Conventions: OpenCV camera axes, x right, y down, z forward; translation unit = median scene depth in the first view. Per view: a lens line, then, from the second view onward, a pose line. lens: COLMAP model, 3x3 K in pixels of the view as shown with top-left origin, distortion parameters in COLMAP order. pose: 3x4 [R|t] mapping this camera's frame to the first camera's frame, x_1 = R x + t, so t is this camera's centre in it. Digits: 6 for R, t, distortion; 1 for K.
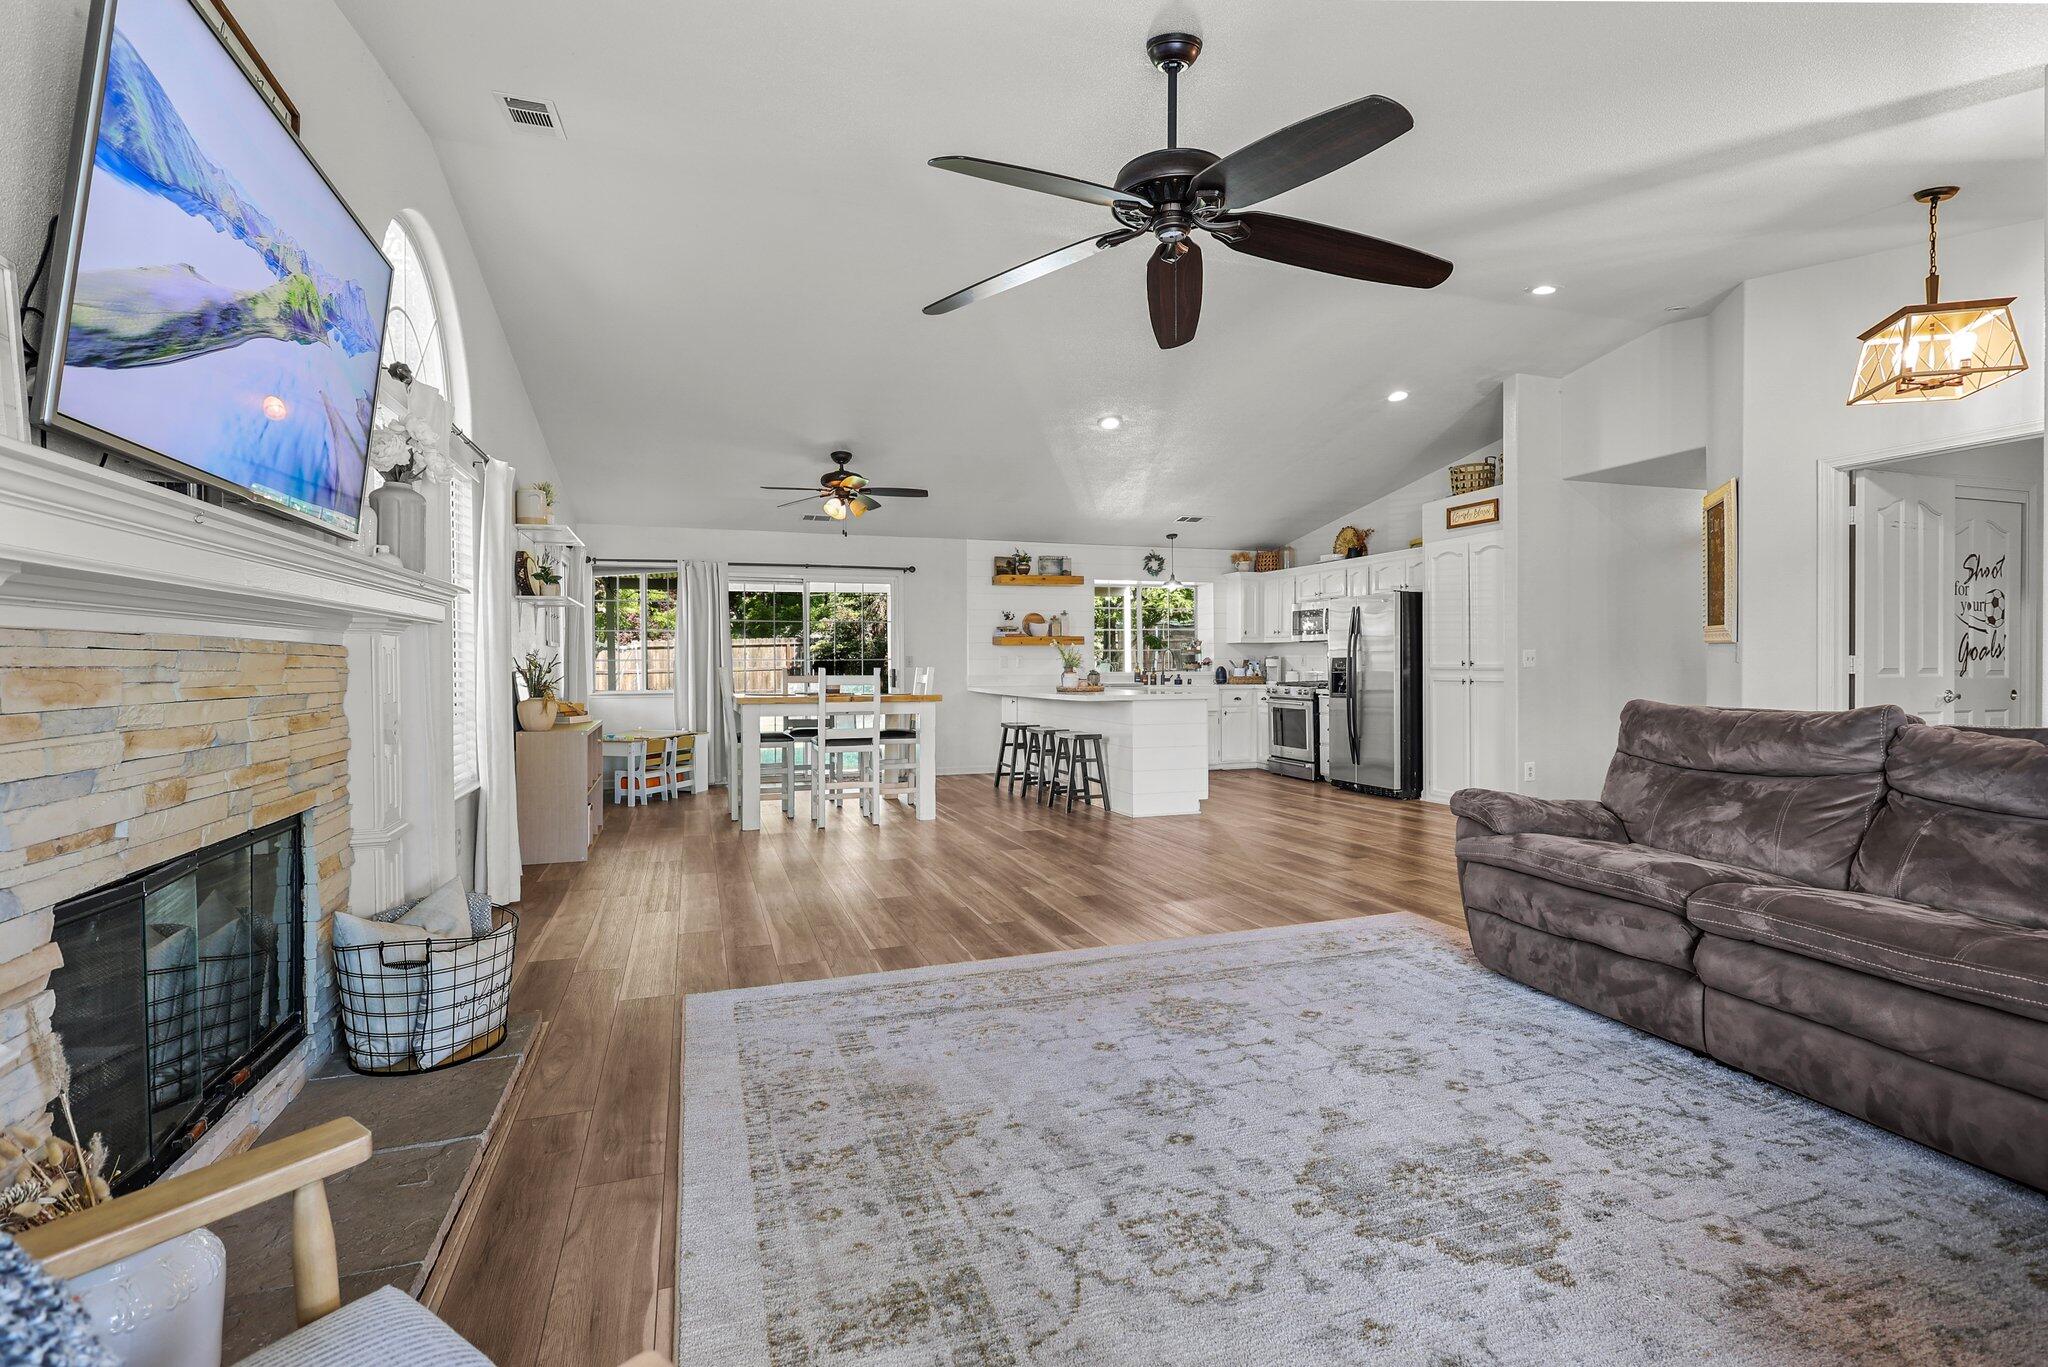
lens RADIAL K [[943.9, 0, 1016.7], [0, 943.9, 673.9], [0, 0, 1]] dist [-0.000826, 0.000617]
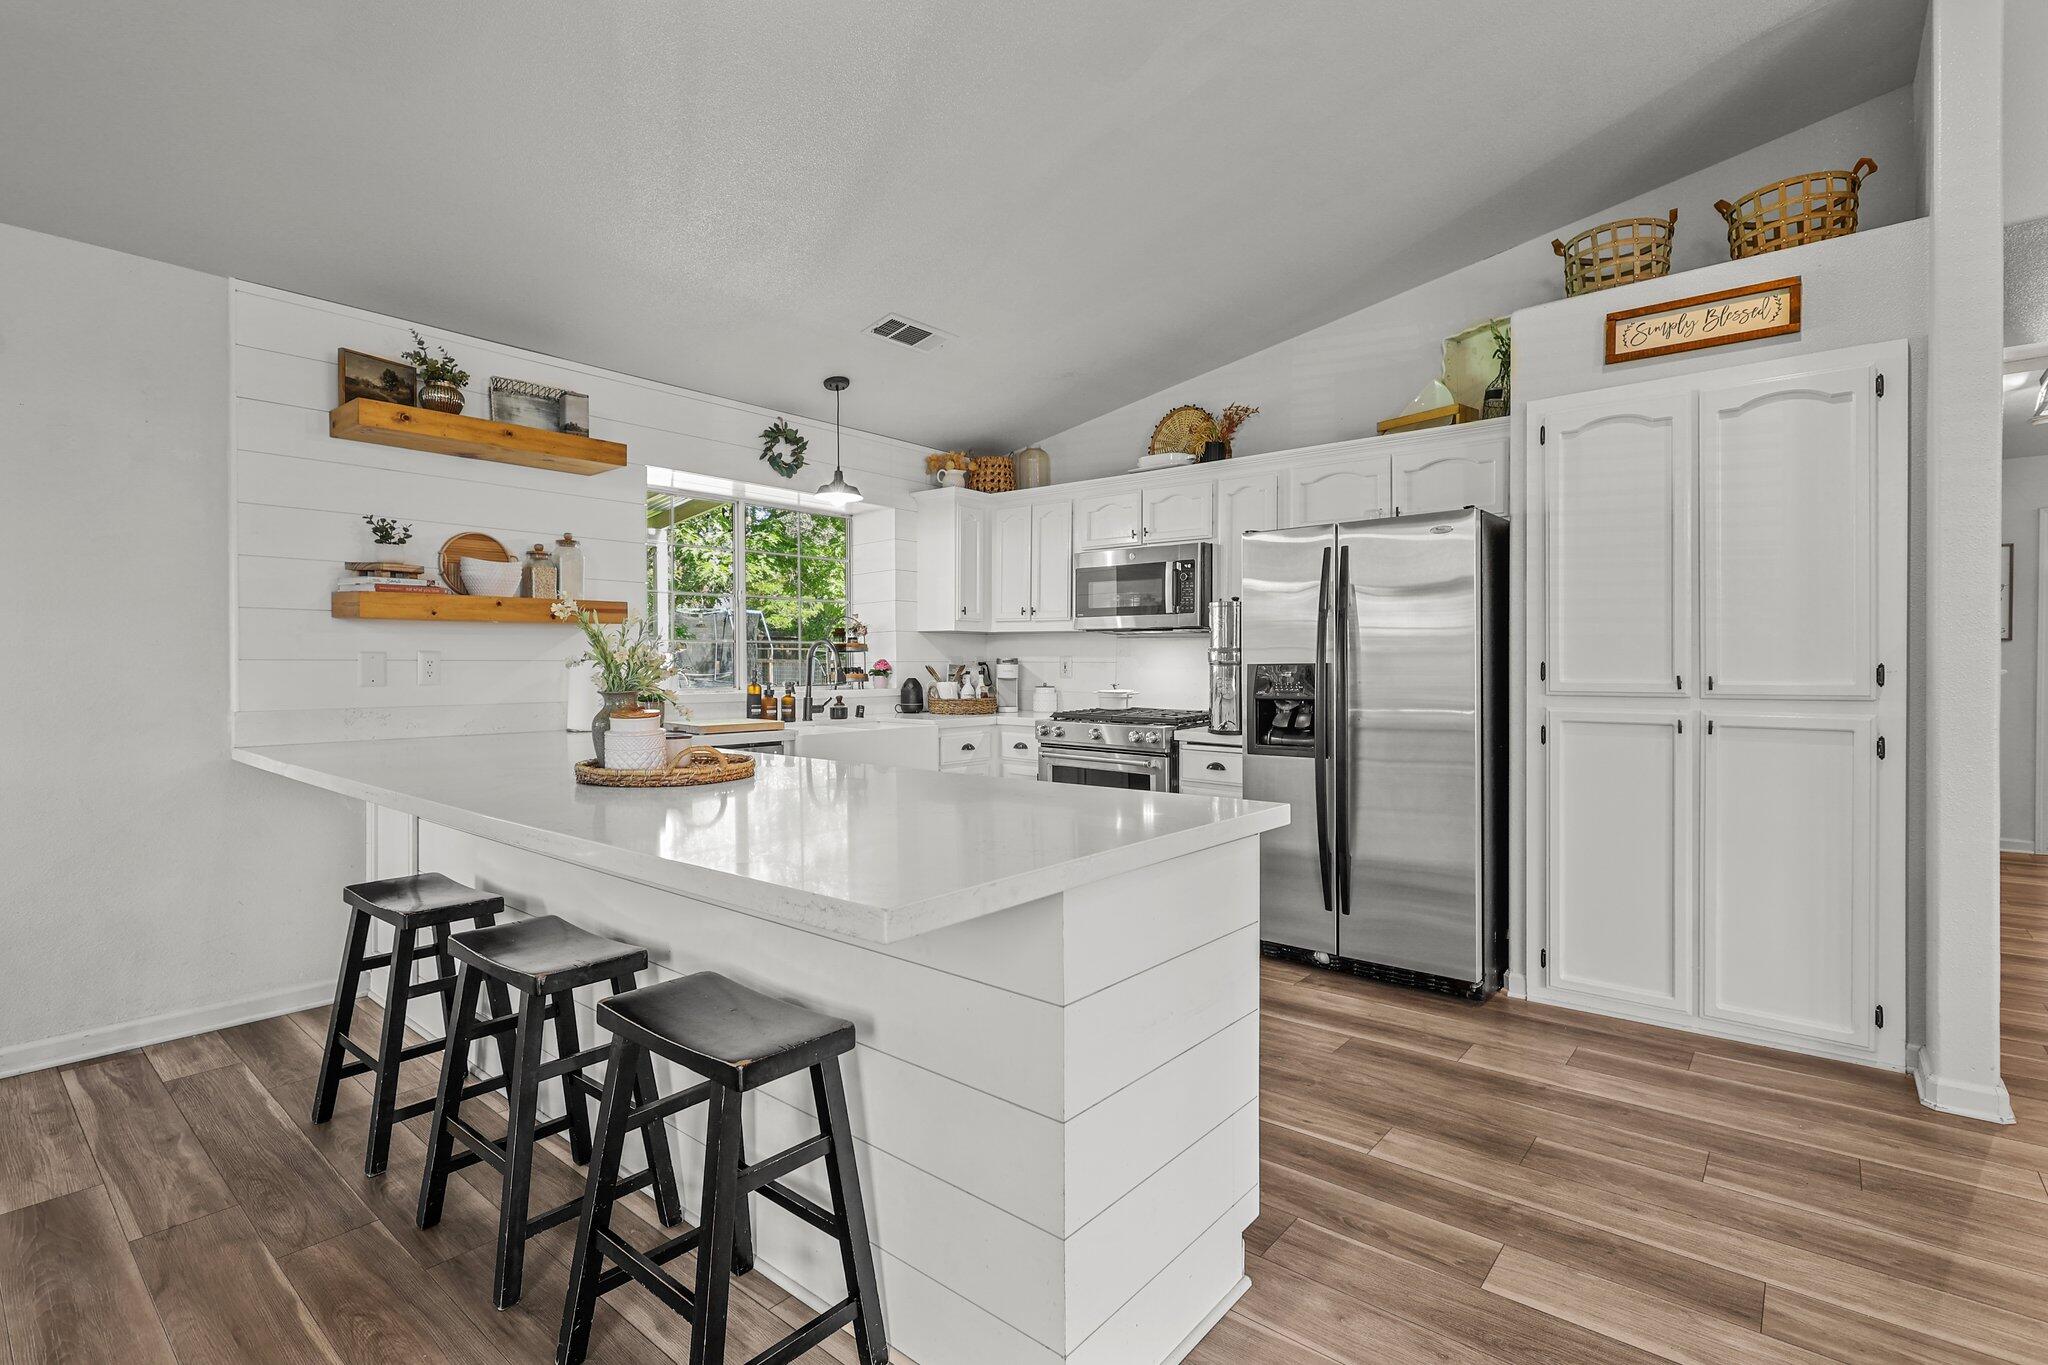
lens RADIAL K [[961.0, 0, 1024.8], [0, 961.0, 671.9], [0, 0, 1]] dist [0.000524, 0.000322]
pose [[0.855601, 0.002043, 0.517632, 0.008144], [-0.000750, 0.999996, -0.002706, -0.010750], [-0.517636, 0.001927, 0.855599, 0.588316]]
